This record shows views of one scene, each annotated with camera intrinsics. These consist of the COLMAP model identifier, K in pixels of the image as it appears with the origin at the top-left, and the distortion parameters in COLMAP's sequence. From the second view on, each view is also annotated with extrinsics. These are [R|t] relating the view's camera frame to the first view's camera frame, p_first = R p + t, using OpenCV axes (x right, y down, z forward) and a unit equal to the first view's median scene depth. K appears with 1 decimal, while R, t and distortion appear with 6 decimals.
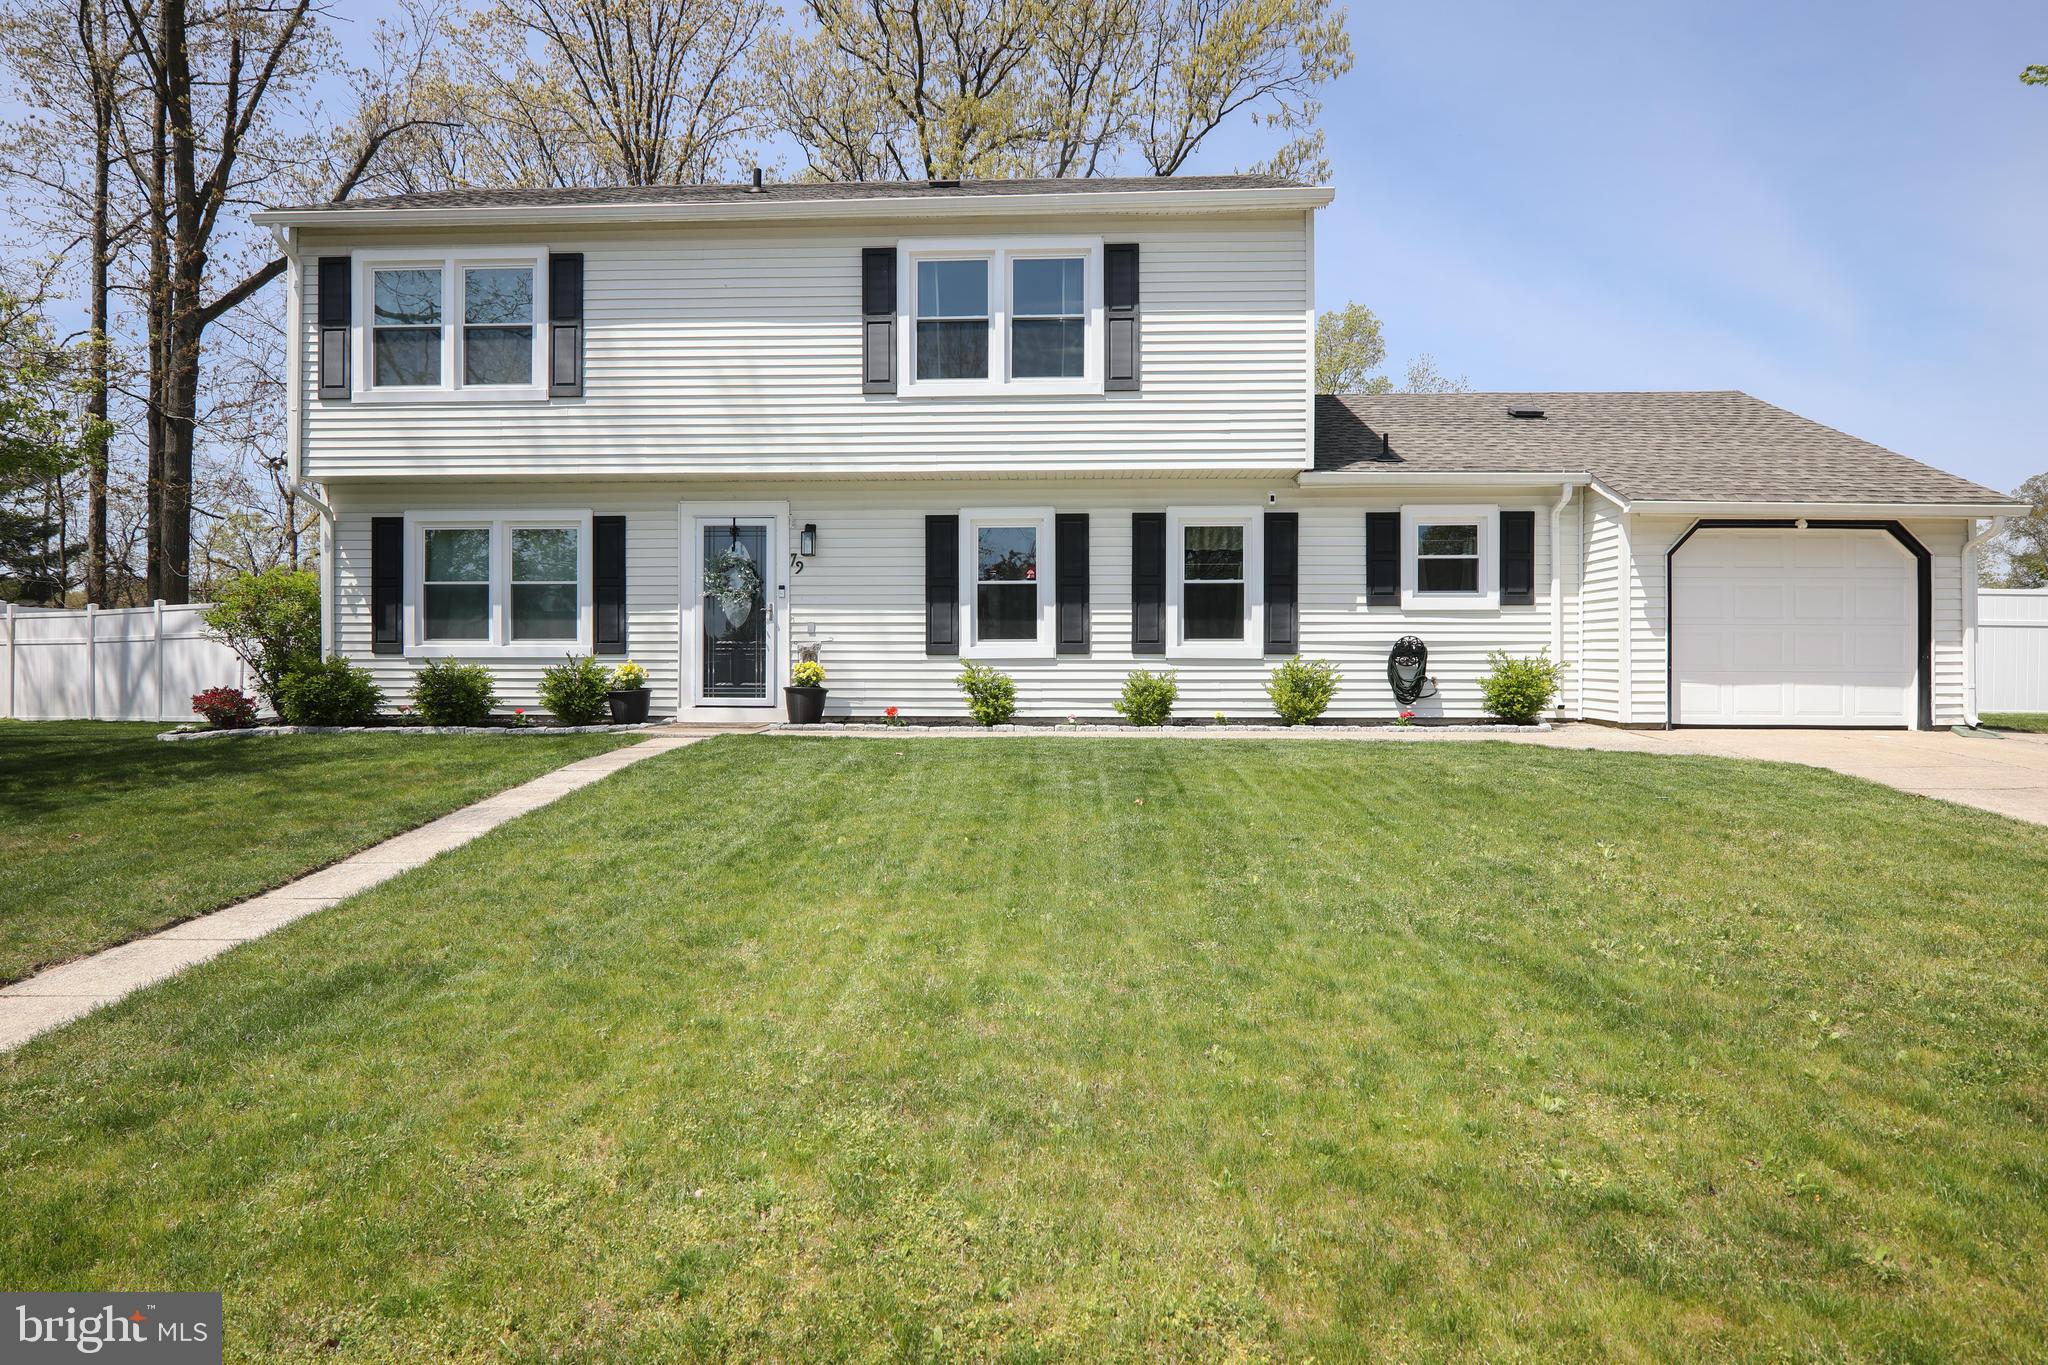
lens RADIAL K [[1107.9, 0, 1024.0], [0, 1107.9, 682.5], [0, 0, 1]] dist [-0.012682, 0.000152]
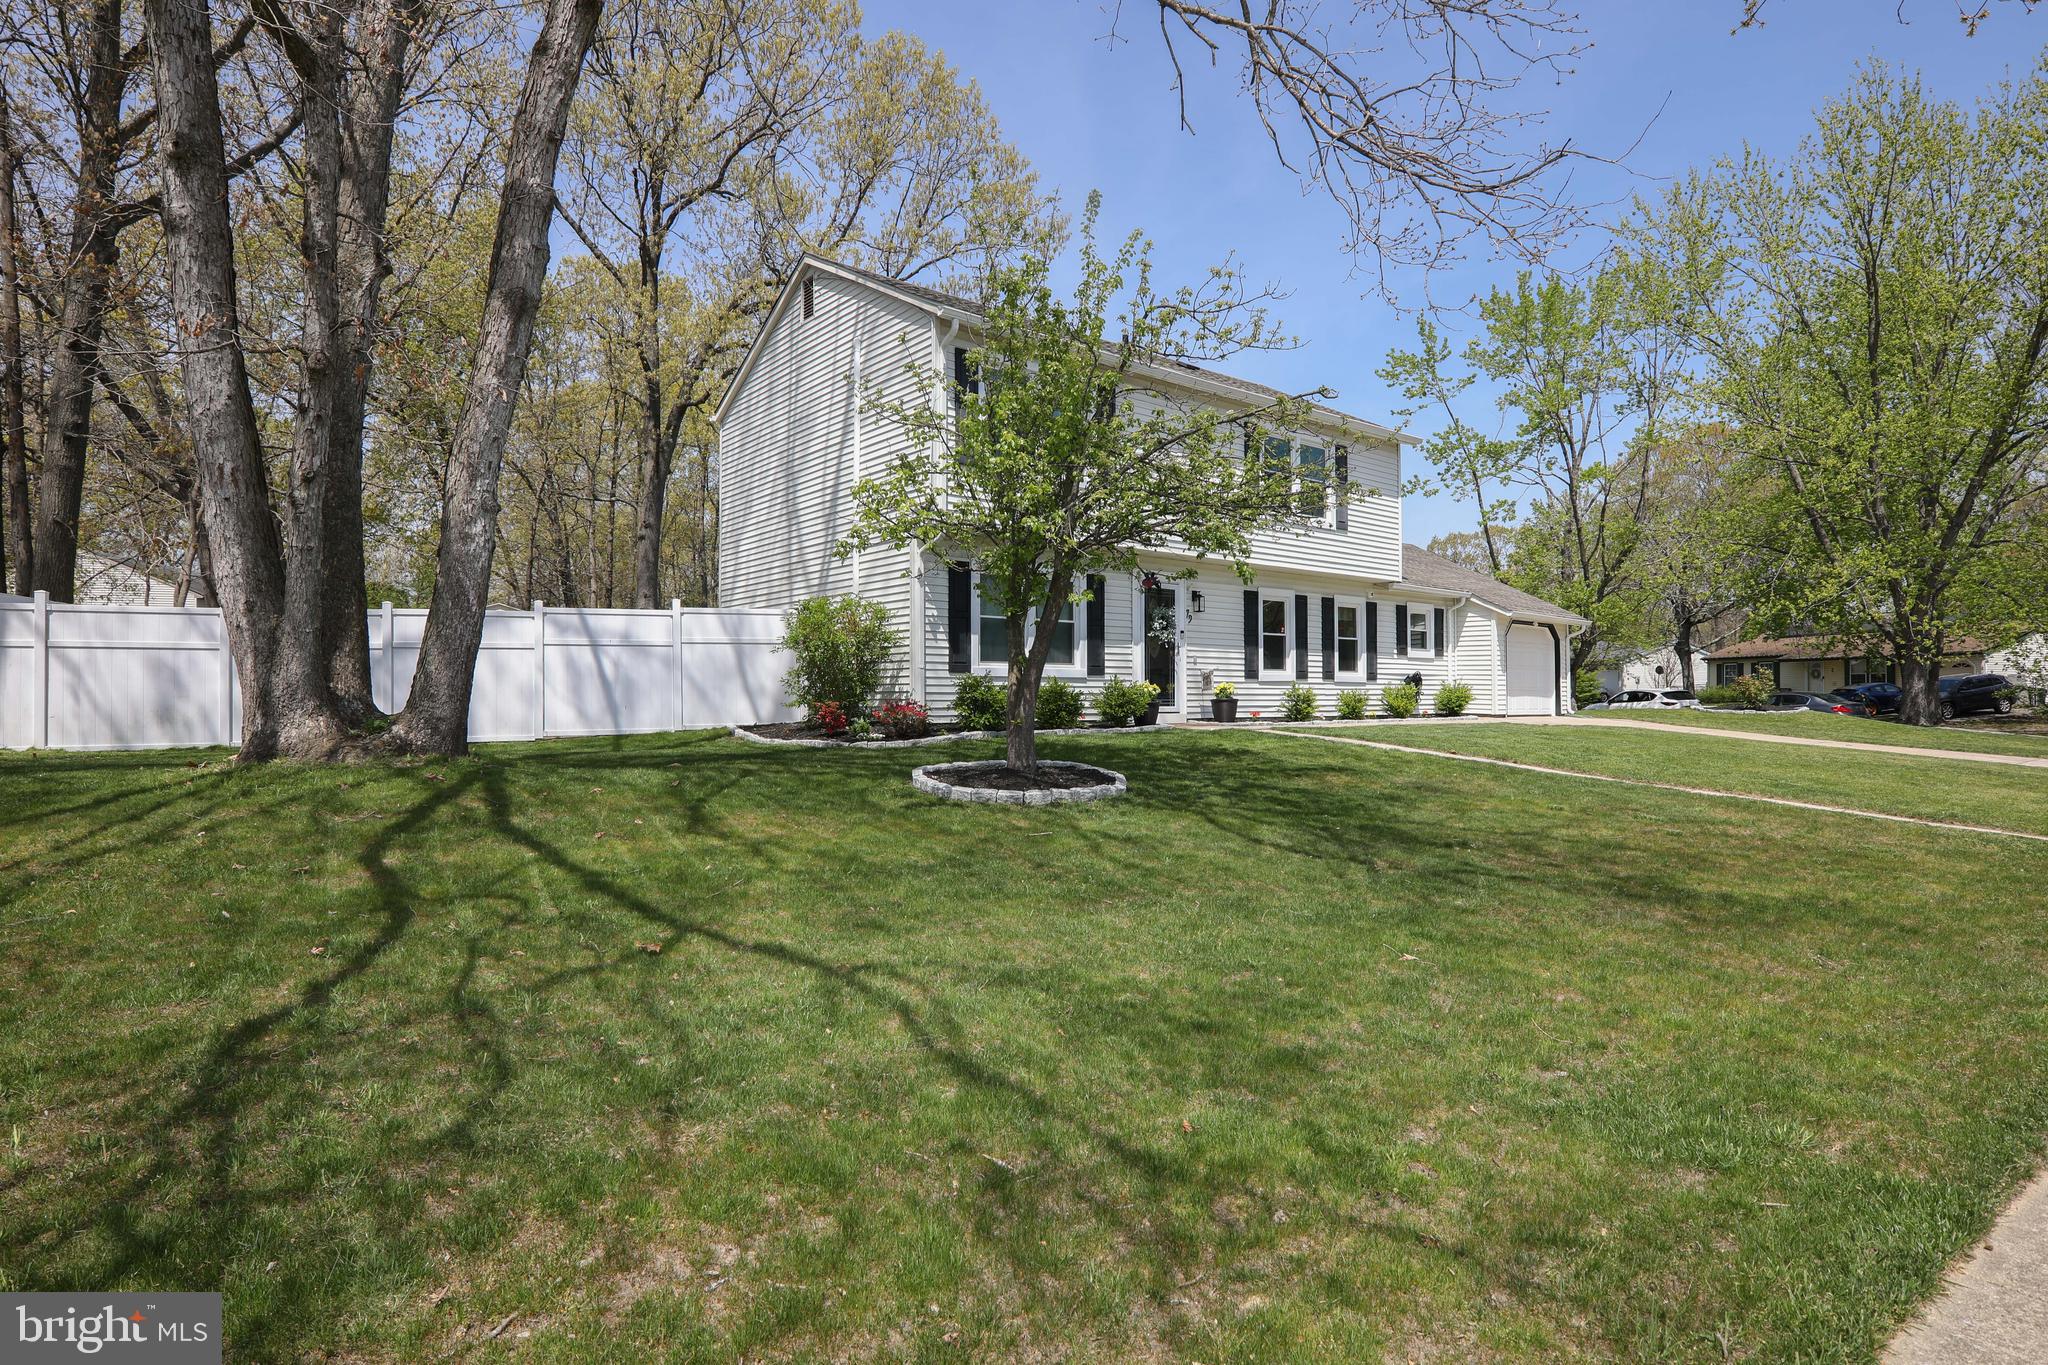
lens RADIAL K [[1038.6, 0, 1015.9], [0, 1038.6, 679.6], [0, 0, 1]] dist [-0.002638, -0.000241]
pose [[0.760162, 0.009376, 0.649666, -1.332091], [0.000649, 0.999884, -0.015190, -0.000755], [-0.649734, 0.011969, 0.760068, 0.085126]]
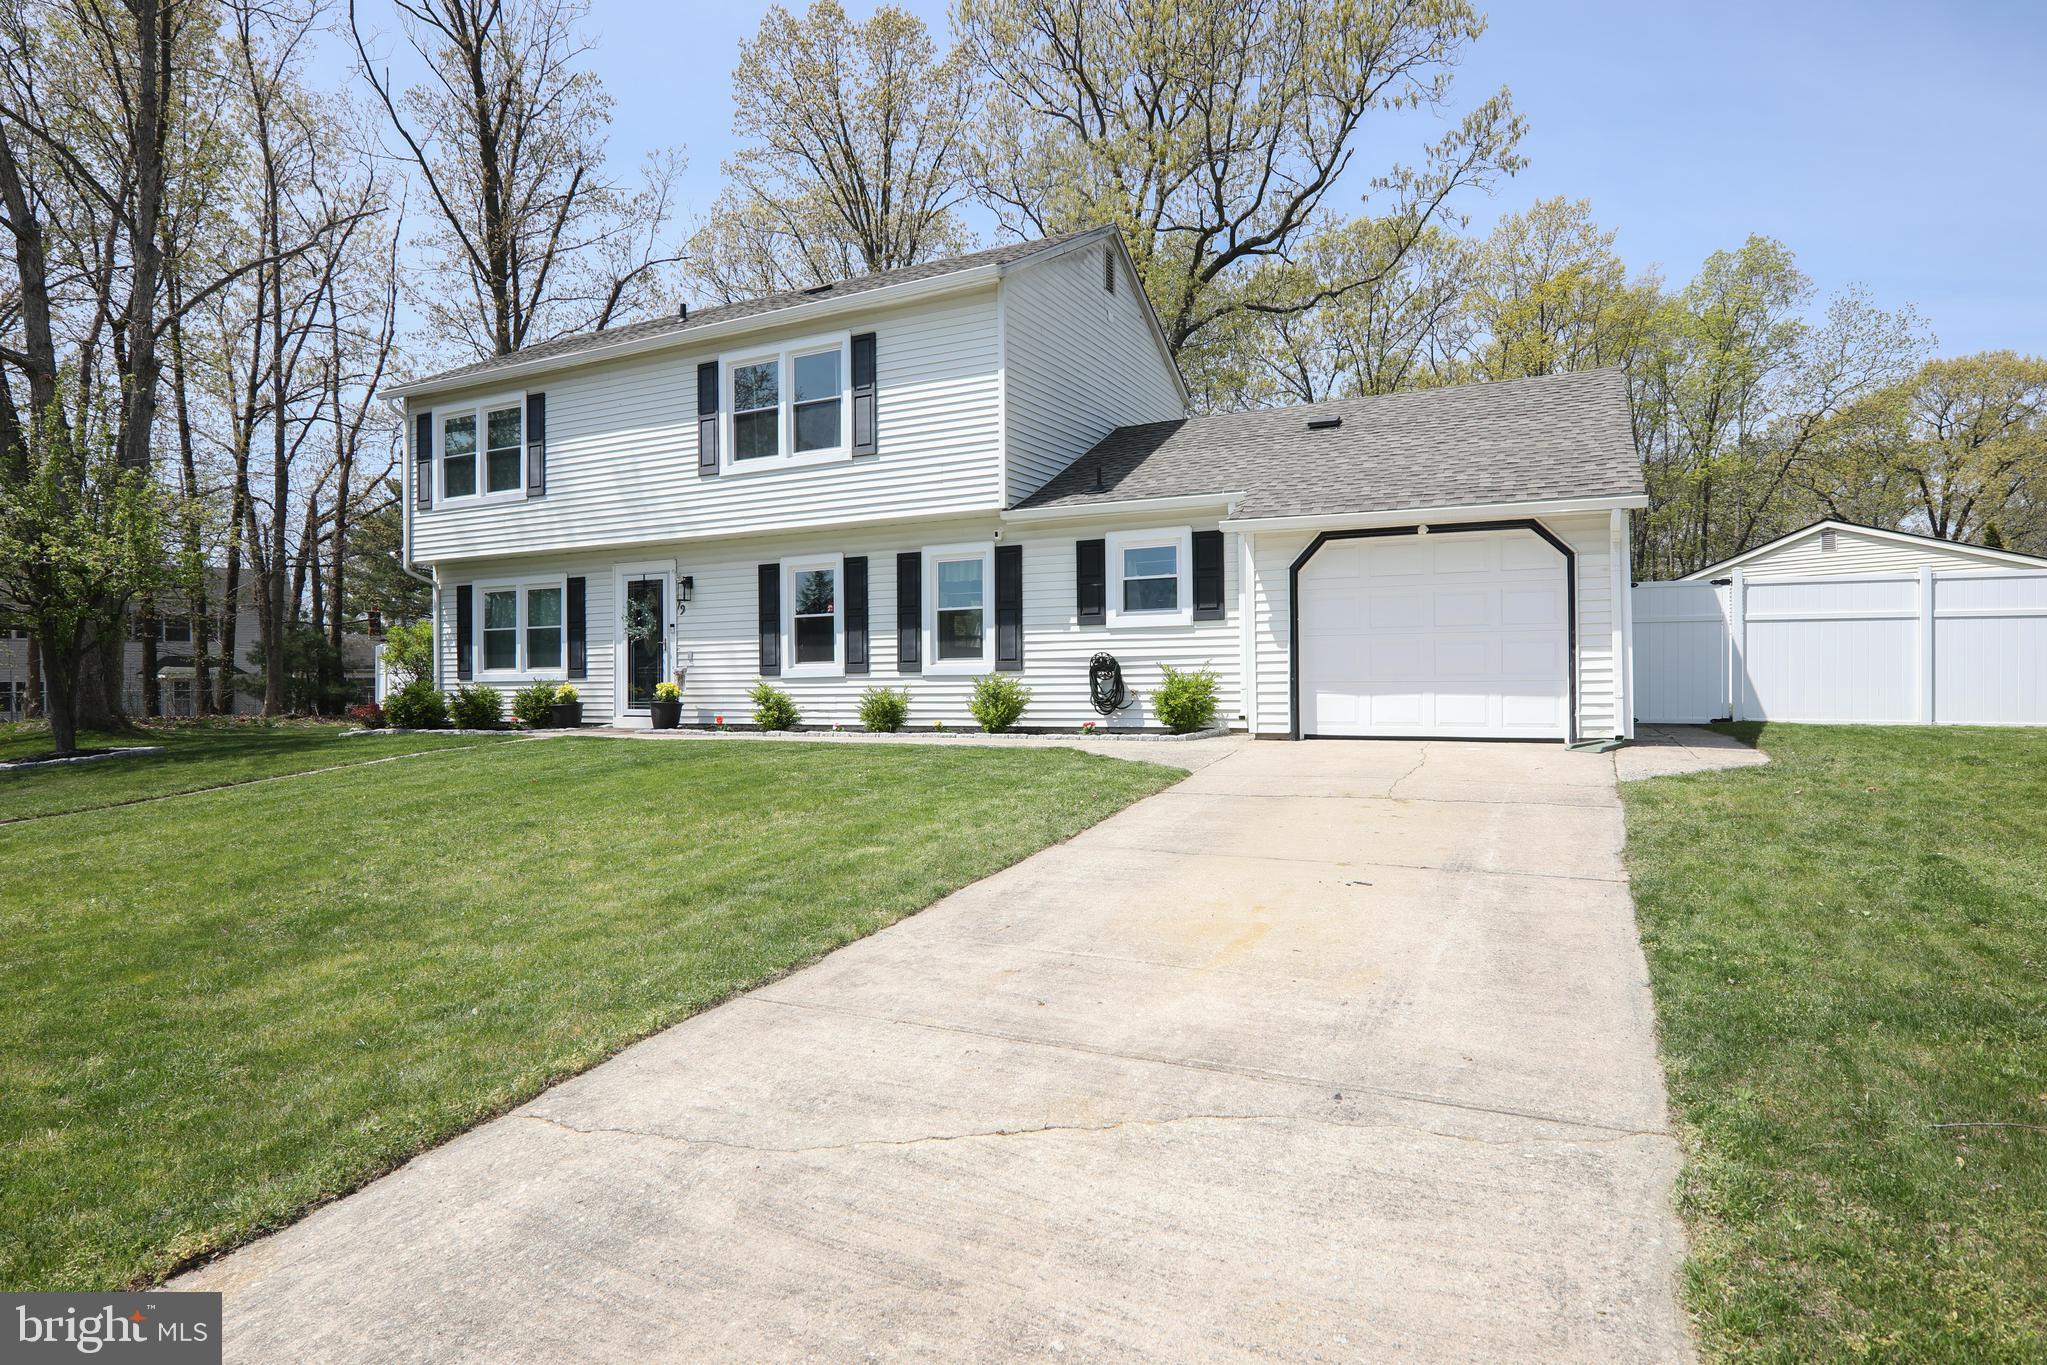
lens RADIAL K [[1107.3, 0, 1023.5], [0, 1107.3, 682.5], [0, 0, 1]] dist [-0.012682, 0.000152]
pose [[0.913796, -0.010817, -0.406030, 0.714107], [0.006367, 0.999904, -0.012310, 0.000861], [0.406125, 0.008664, 0.913777, -0.031660]]
